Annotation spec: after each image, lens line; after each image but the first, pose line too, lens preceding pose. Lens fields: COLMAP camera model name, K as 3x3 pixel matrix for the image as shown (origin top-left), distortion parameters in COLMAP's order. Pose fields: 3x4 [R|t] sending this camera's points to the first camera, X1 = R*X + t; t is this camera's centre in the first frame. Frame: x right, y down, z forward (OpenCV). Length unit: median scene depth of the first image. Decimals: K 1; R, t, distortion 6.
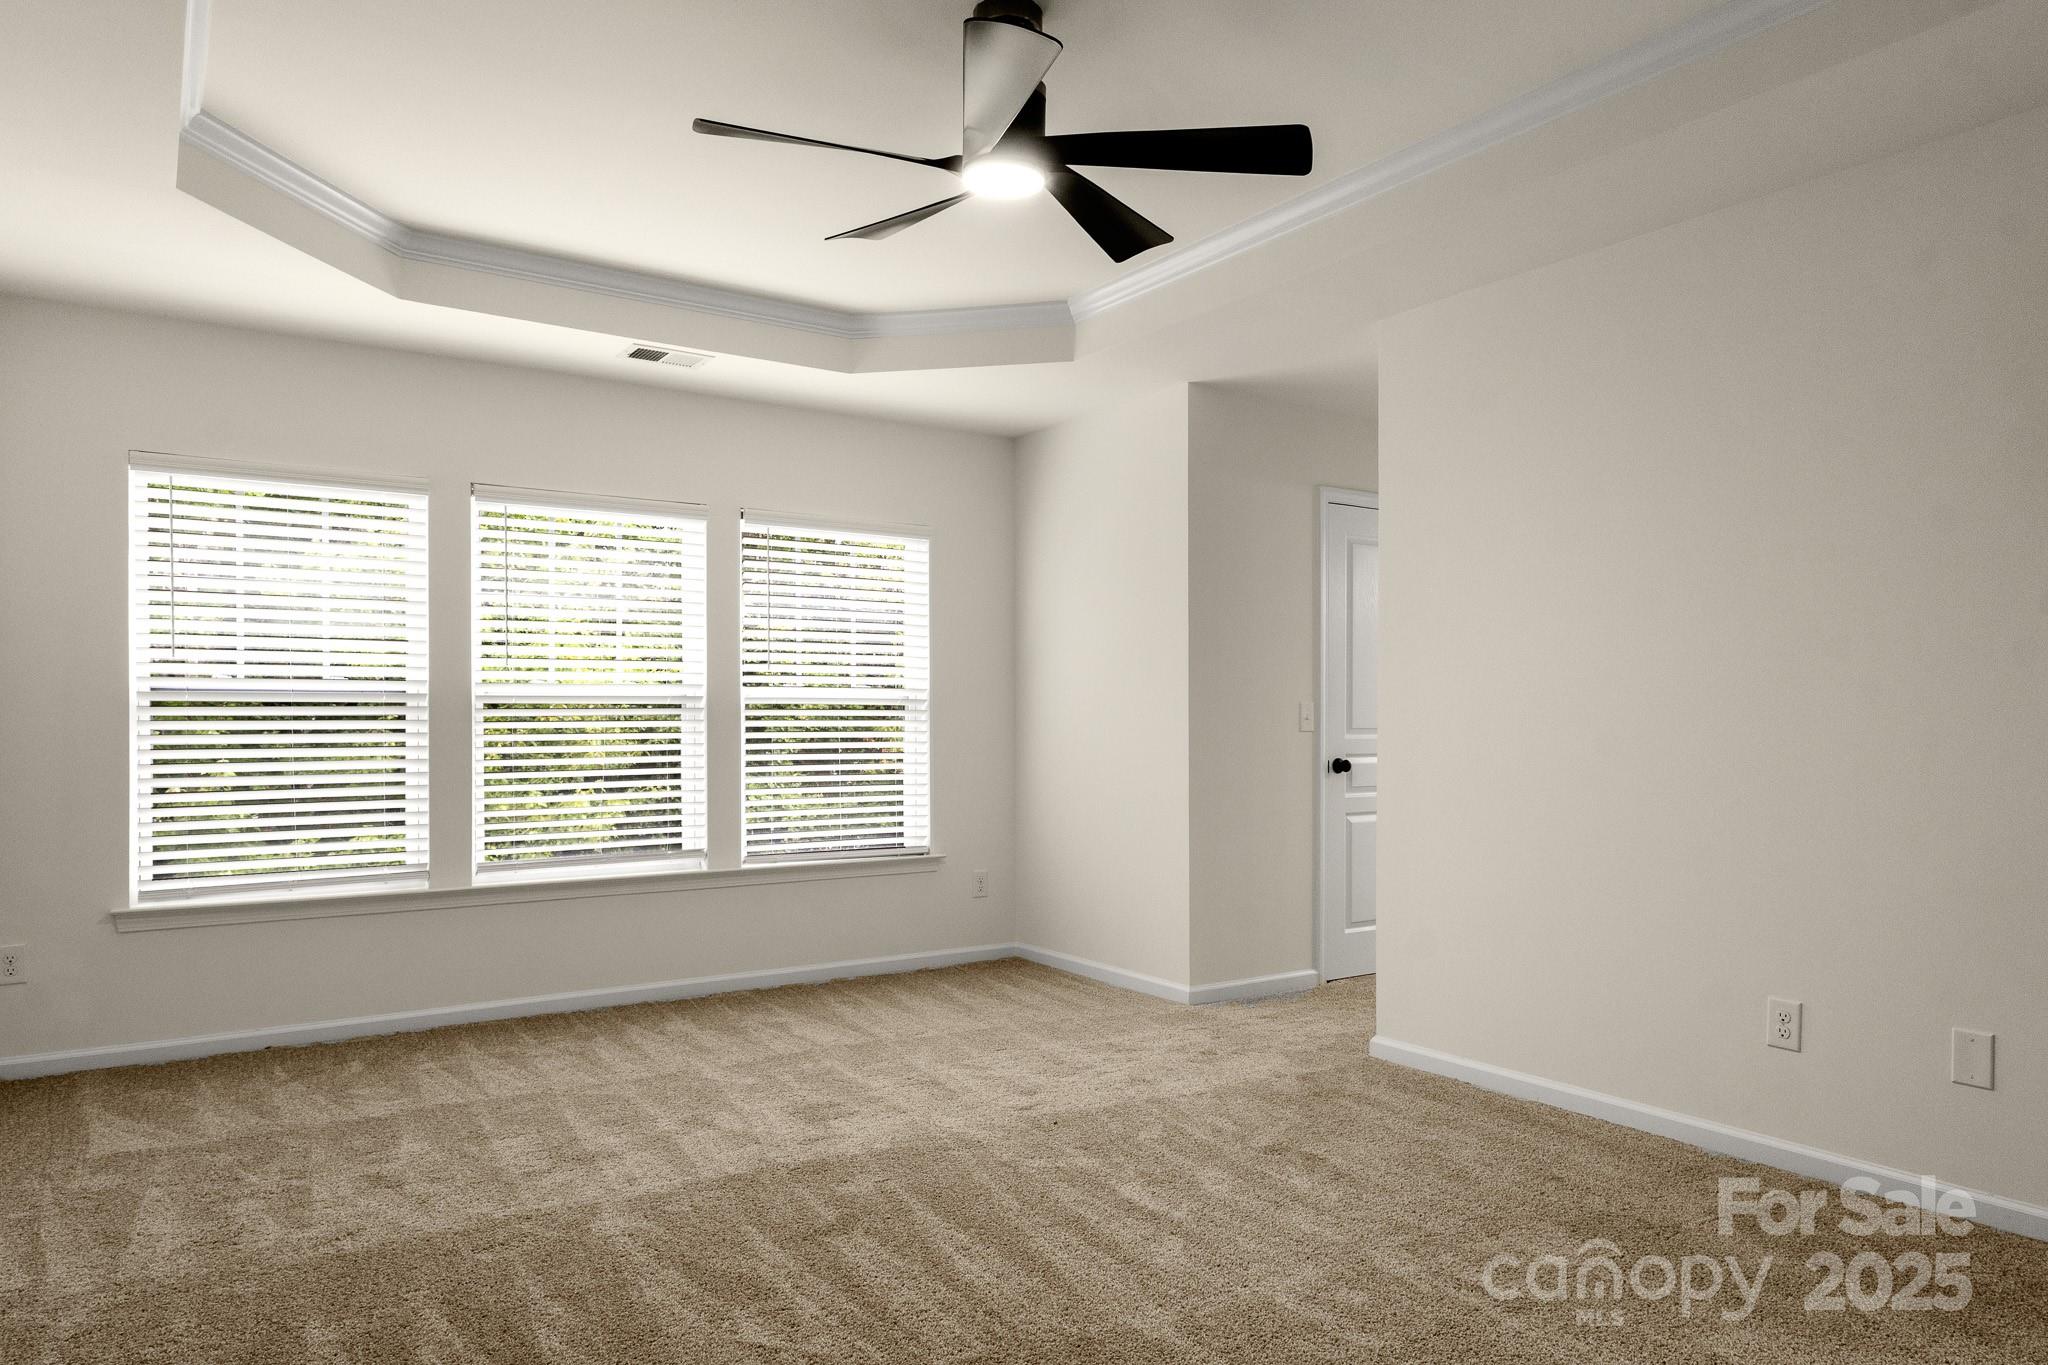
lens RADIAL K [[1316.7, 0, 1016.2], [0, 1316.7, 695.4], [0, 0, 1]] dist [0.010633, -0.002165]
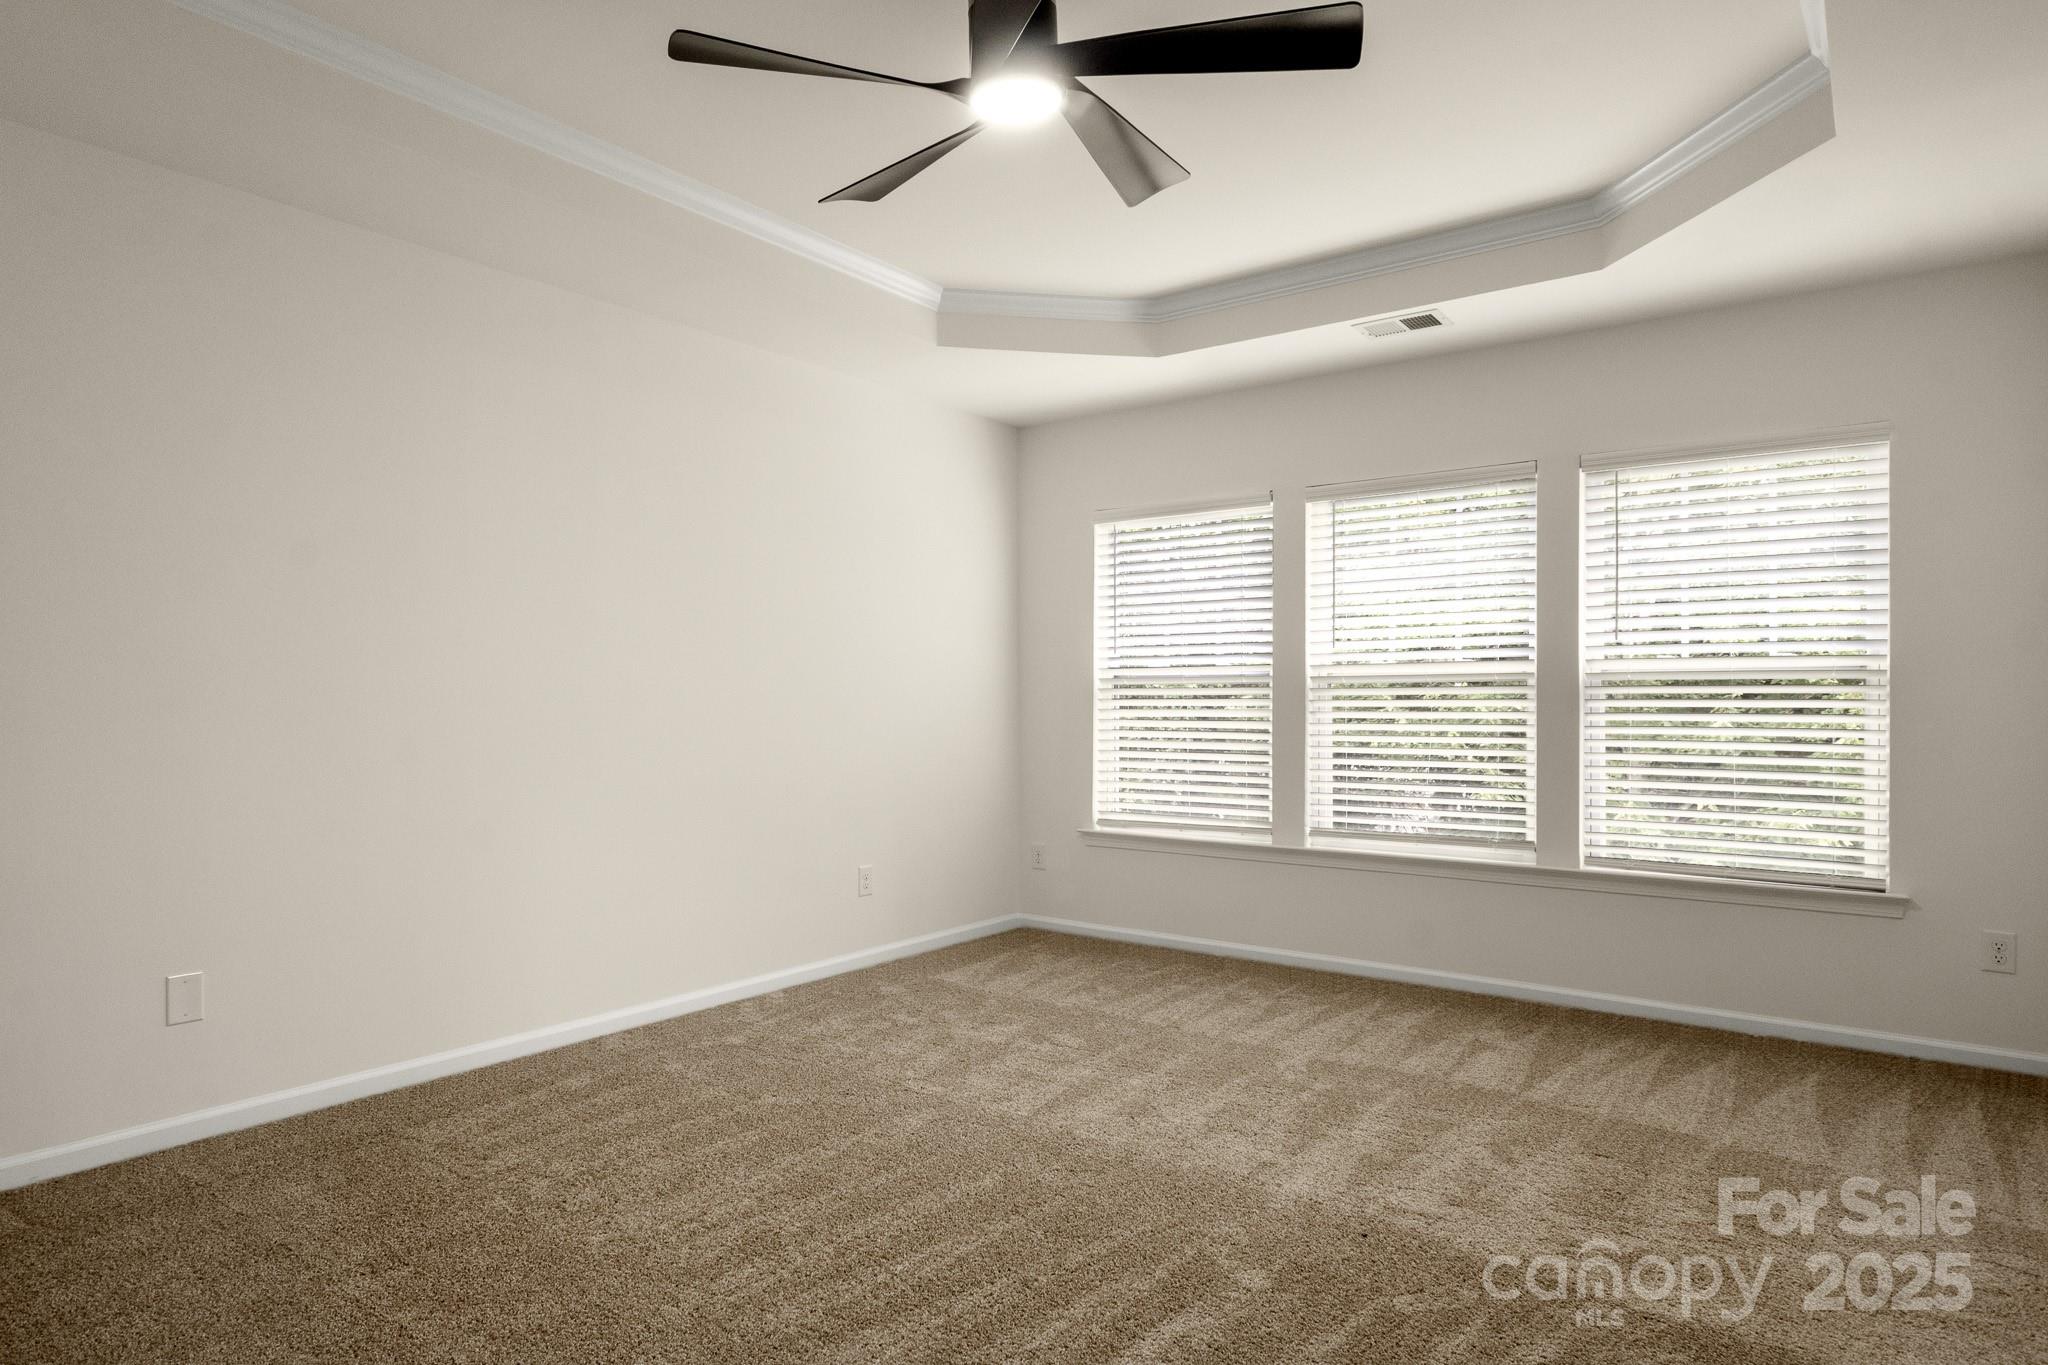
lens RADIAL K [[1155.8, 0, 986.2], [0, 1155.8, 675.0], [0, 0, 1]] dist [0.004444, -0.000079]
pose [[0.334818, -0.018761, -0.942096, 0.456259], [0.018463, 0.999740, -0.013347, 0.007010], [0.942102, -0.012926, 0.335077, 0.449704]]
